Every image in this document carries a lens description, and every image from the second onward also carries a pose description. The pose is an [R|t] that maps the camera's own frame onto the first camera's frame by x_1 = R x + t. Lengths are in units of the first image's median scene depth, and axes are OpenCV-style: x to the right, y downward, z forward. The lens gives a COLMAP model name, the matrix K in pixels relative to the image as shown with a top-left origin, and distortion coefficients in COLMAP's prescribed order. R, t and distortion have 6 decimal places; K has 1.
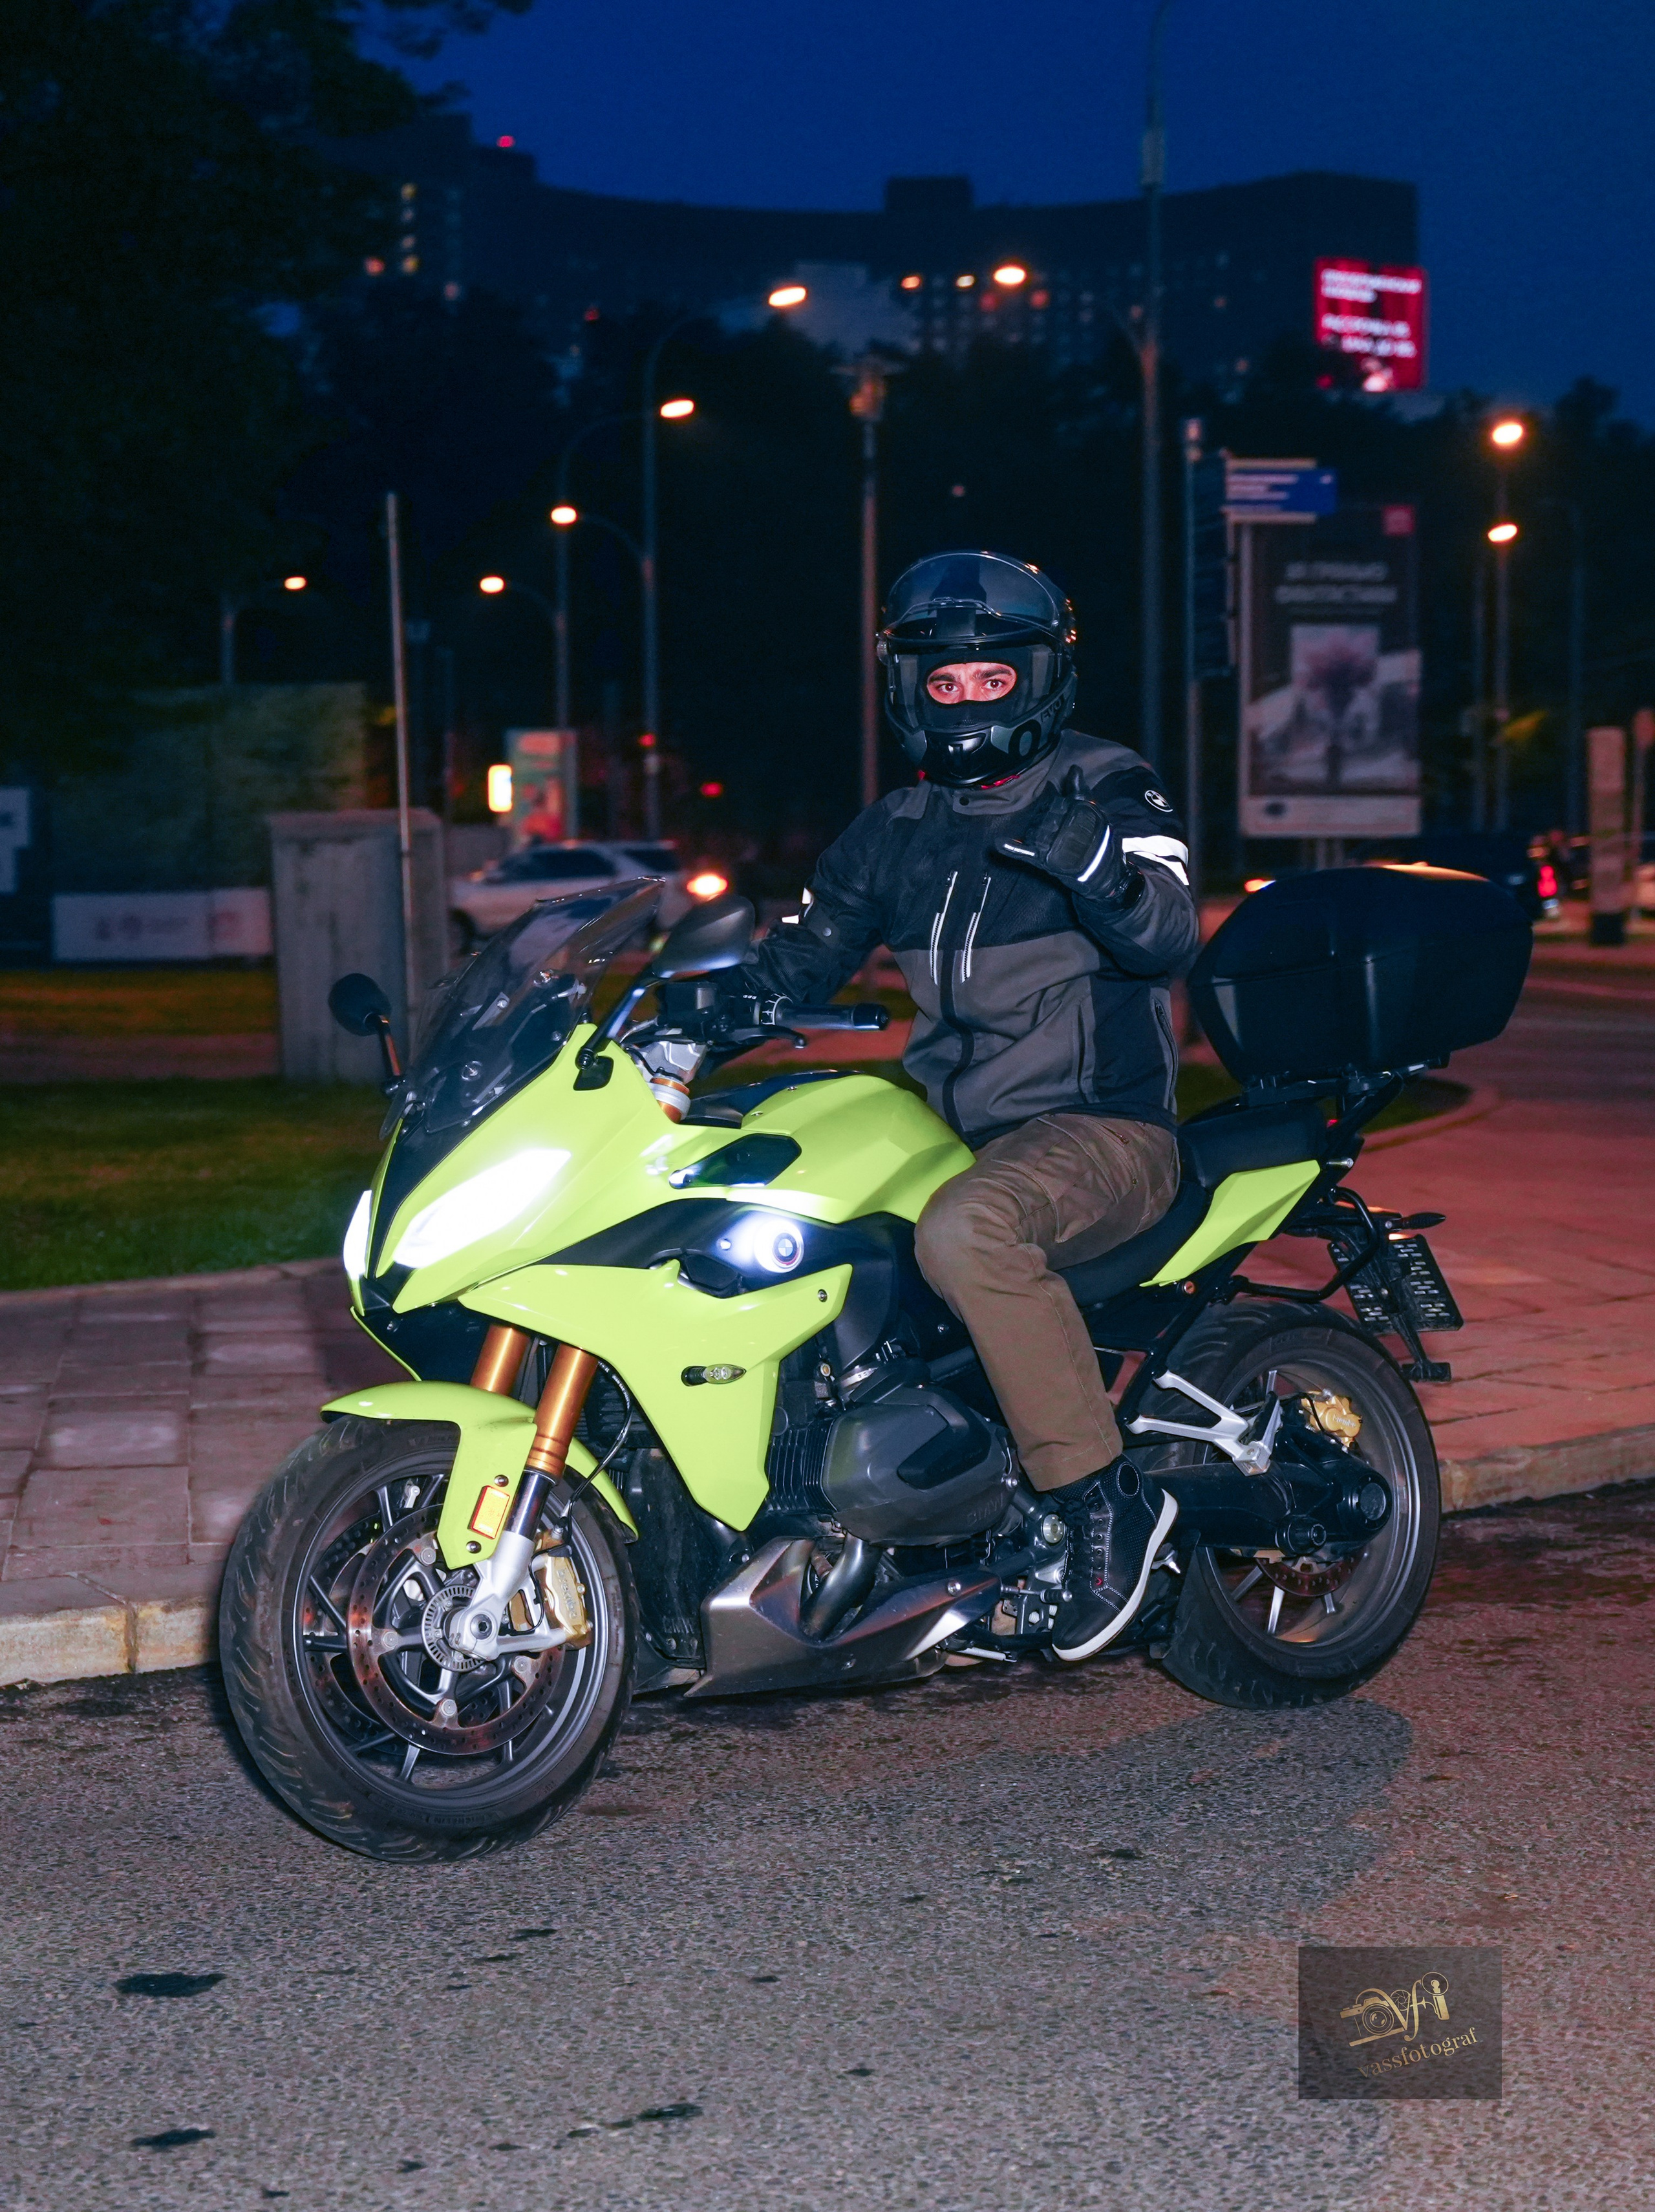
lens RADIAL K [[3957.4, 0, 680.6], [0, 3957.4, 1116.2], [0, 0, 1]] dist [0.010712, -0.096217]
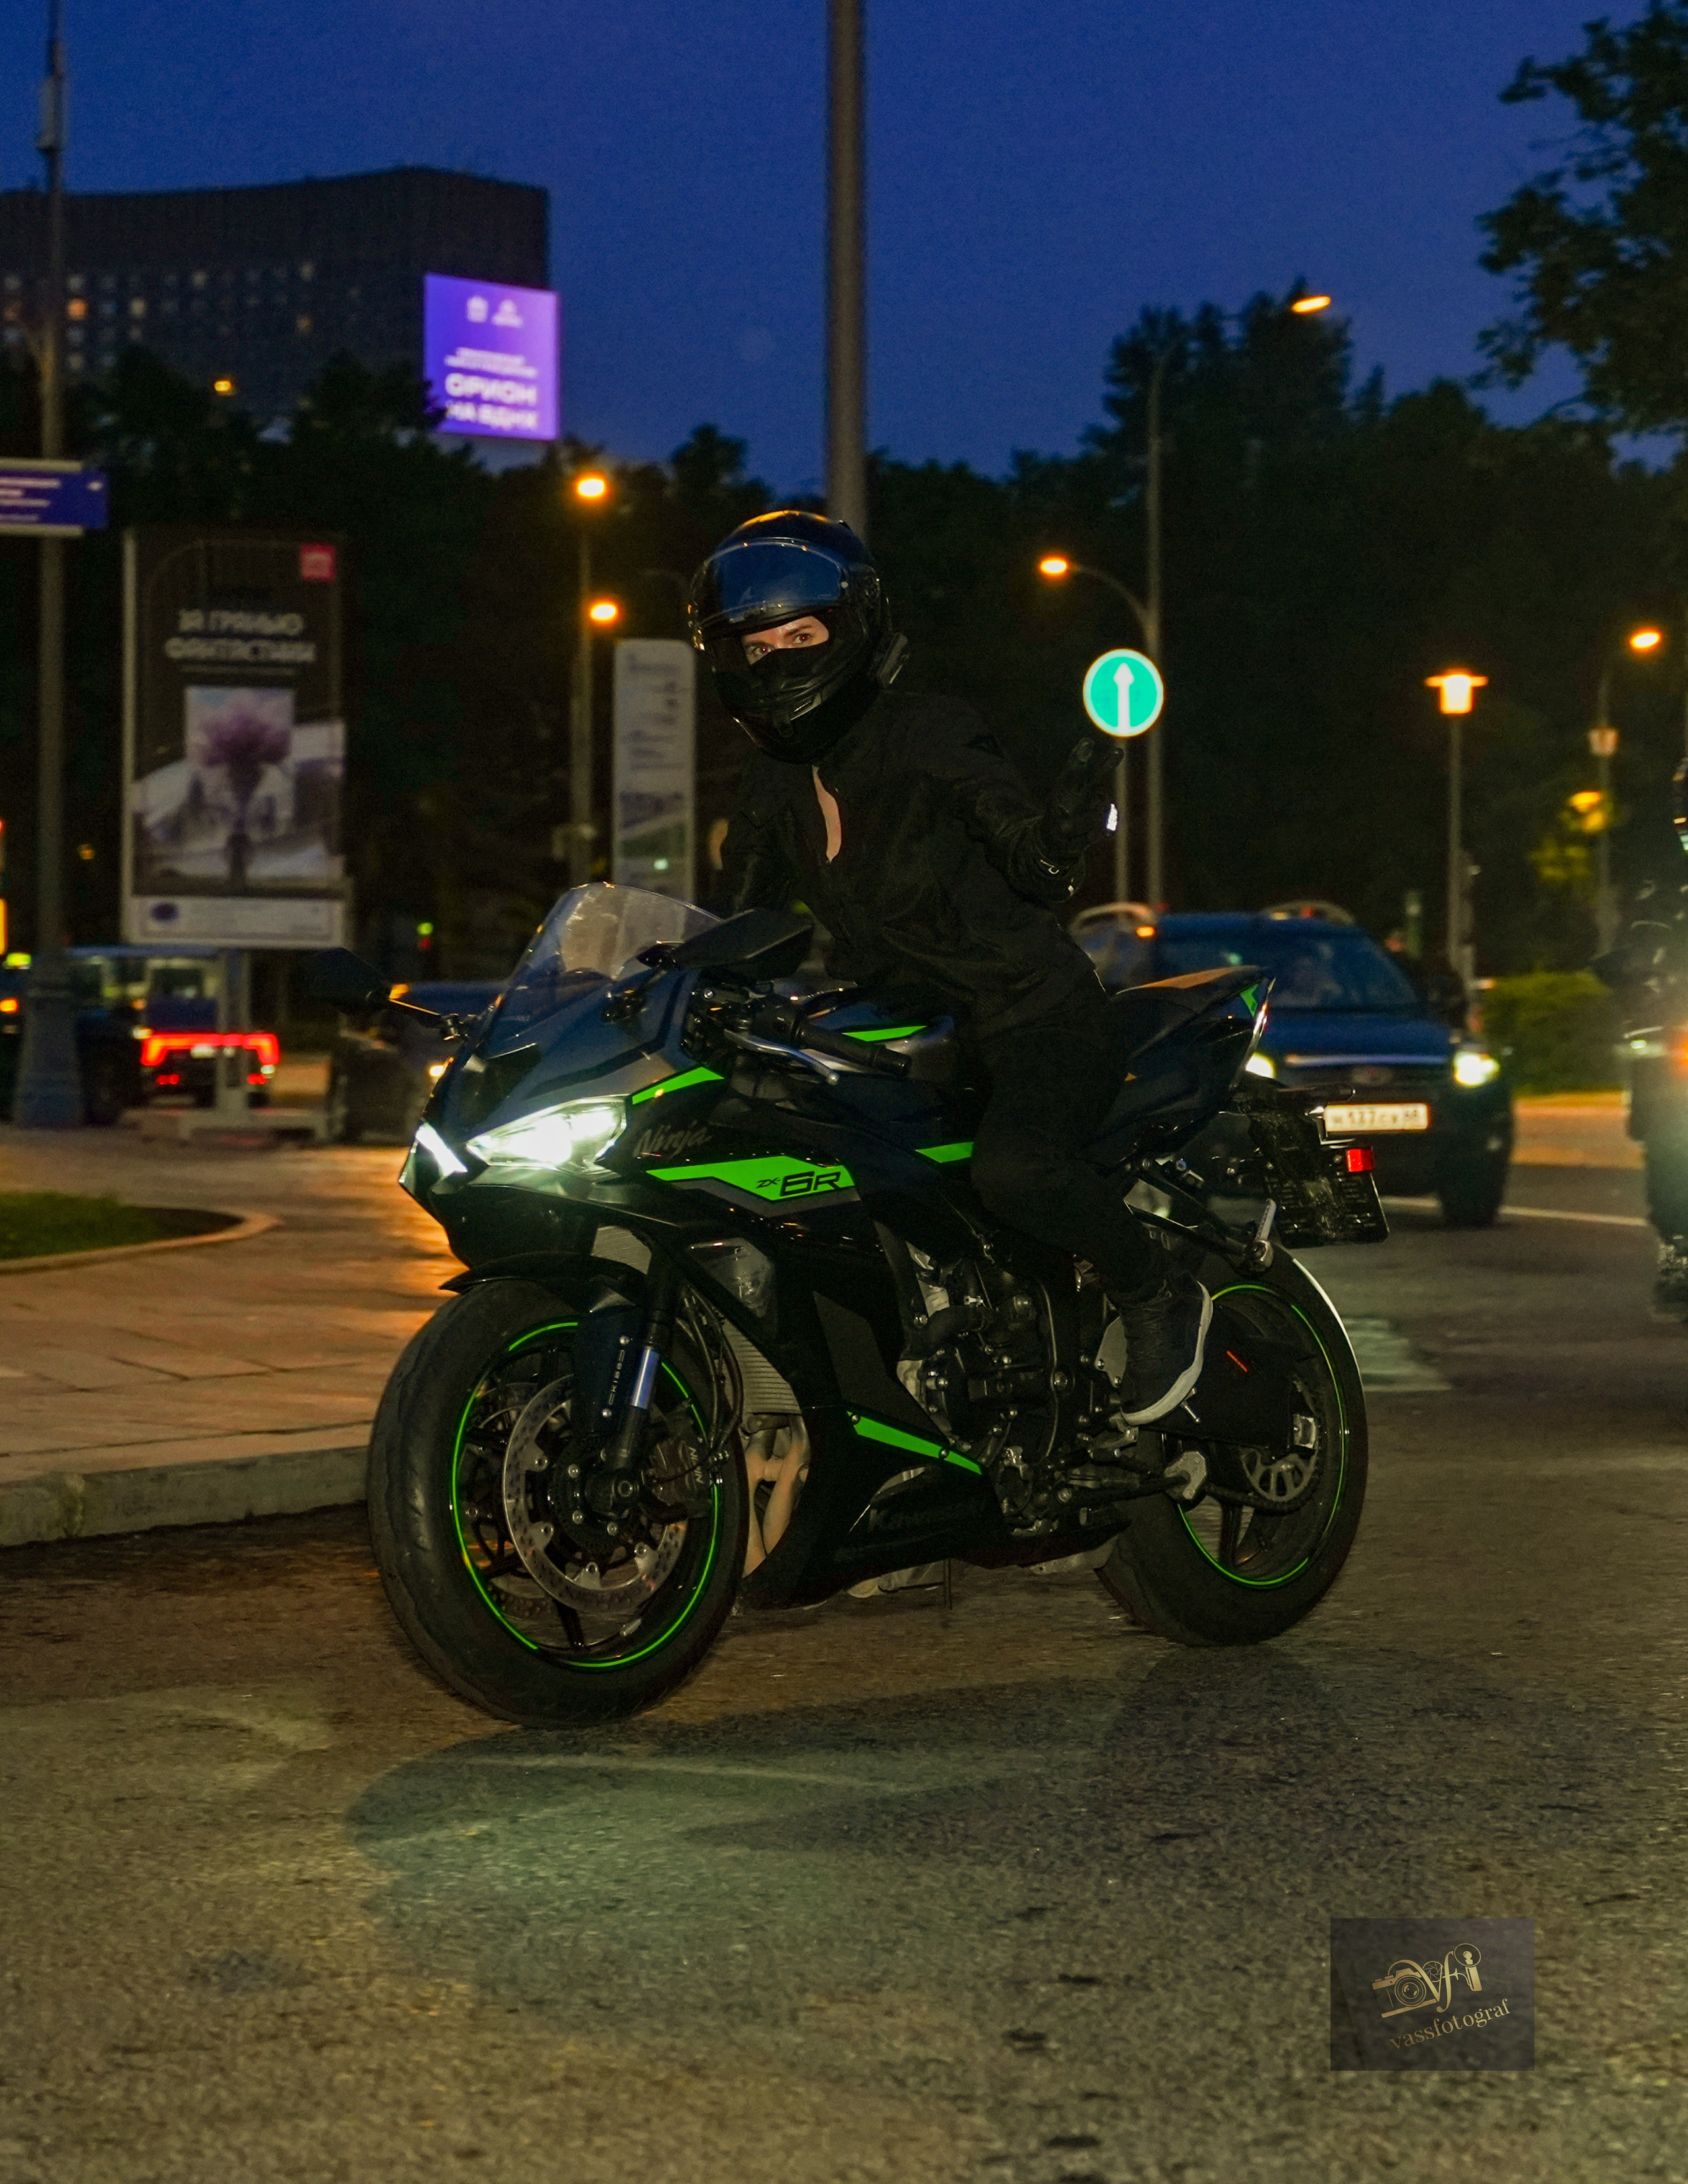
lens RADIAL K [[5064.4, 0, 841.9], [0, 5064.4, 1162.2], [0, 0, 1]] dist [0.000530, -0.181432]
pose [[0.976898, 0.007337, 0.213582, 0.316854], [0.001581, 0.999135, -0.041553, 0.082501], [-0.213702, 0.040930, 0.976041, -0.190425]]
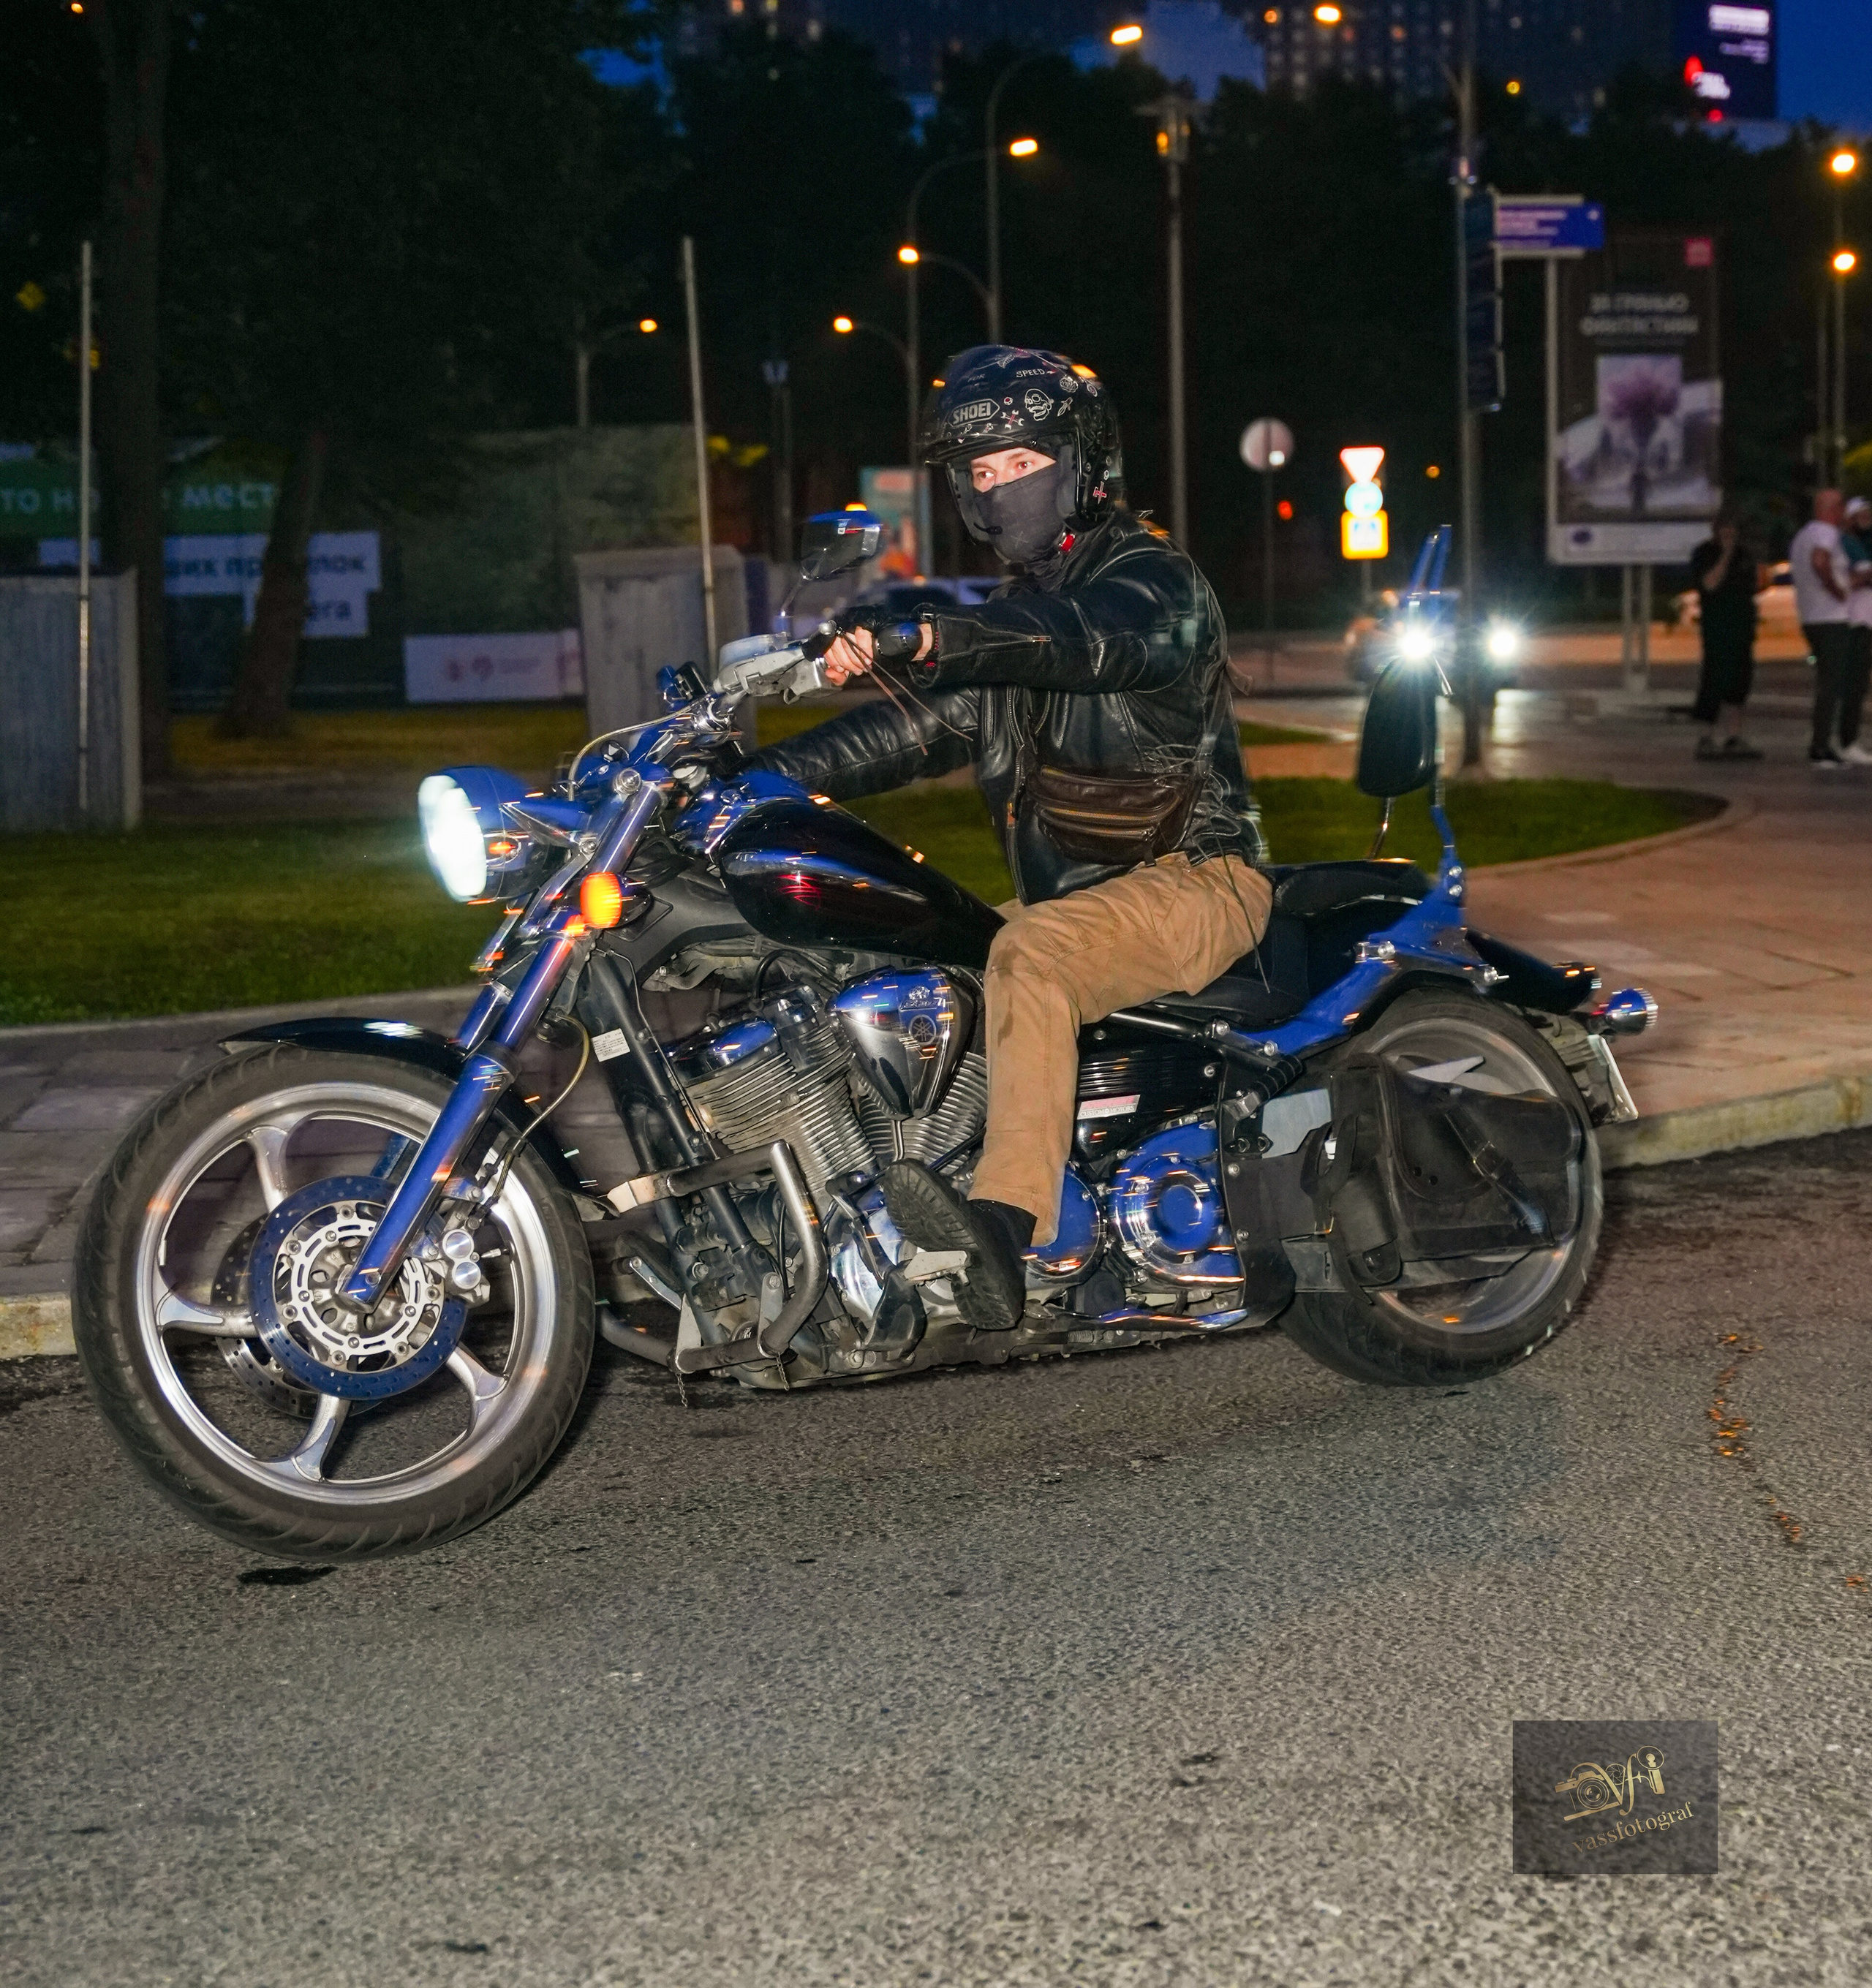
lens RADIAL K [[3916.1, 0, 1159.5], [0, 3916.1, 1079.8], [0, 0, 1]] dist [0.013322, -0.103578]
pose [[0.999715, -0.015297, 0.018340, 0.095254], [0.014210, 0.998215, 0.058009, 0.013234], [-0.019195, -0.057732, 0.998148, -0.114022]]
